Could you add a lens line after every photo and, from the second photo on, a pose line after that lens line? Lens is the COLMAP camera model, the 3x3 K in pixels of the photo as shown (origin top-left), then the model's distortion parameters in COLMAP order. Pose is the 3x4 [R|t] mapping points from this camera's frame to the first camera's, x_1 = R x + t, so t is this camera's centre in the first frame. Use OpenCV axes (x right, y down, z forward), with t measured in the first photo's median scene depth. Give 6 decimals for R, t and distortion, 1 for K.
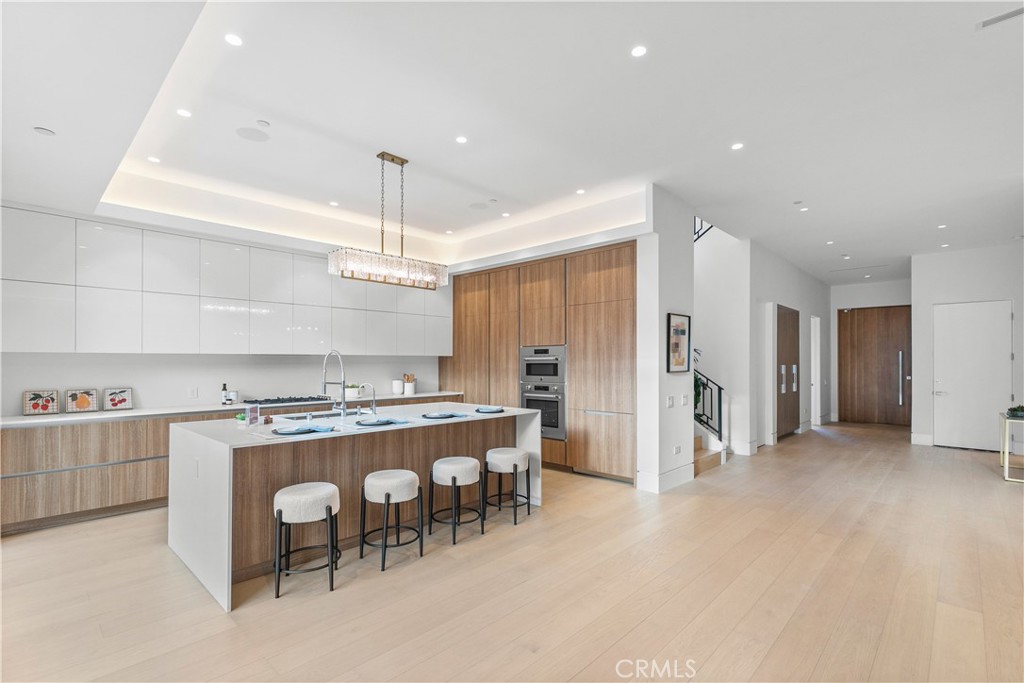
lens RADIAL K [[469.1, 0, 531.3], [0, 469.1, 359.4], [0, 0, 1]] dist [0.000502, -0.000092]
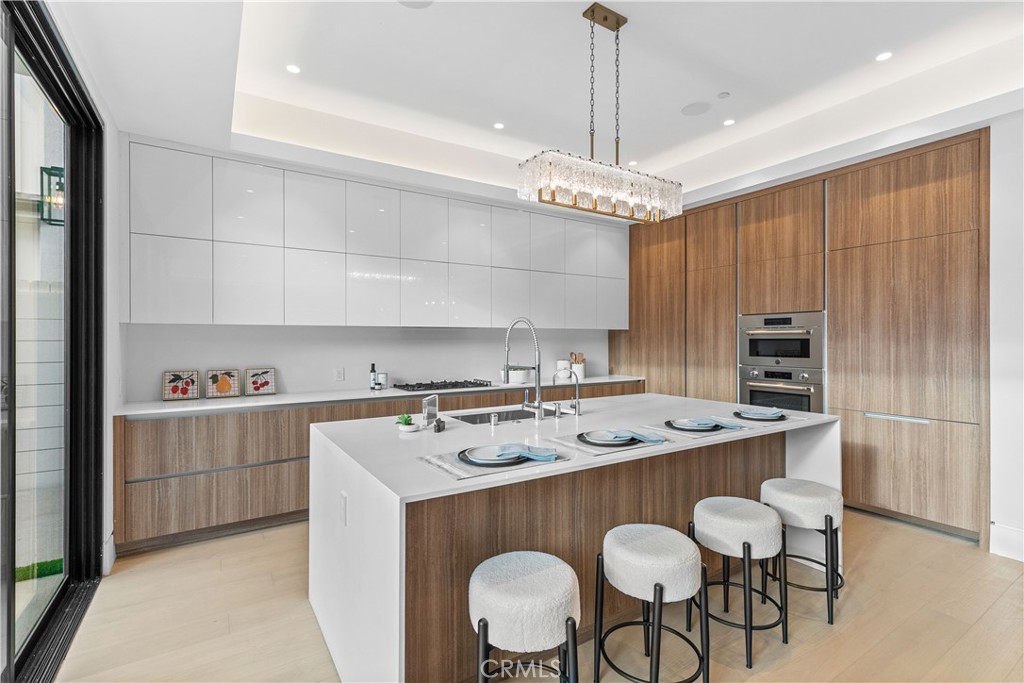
lens RADIAL K [[492.2, 0, 512.0], [0, 492.2, 341.5], [0, 0, 1]] dist [-0.001063, -0.000349]
pose [[0.958620, 0.001391, -0.284686, -0.184113], [0.001693, 0.999943, 0.010586, 0.005437], [0.284684, -0.010630, 0.958562, 0.258111]]
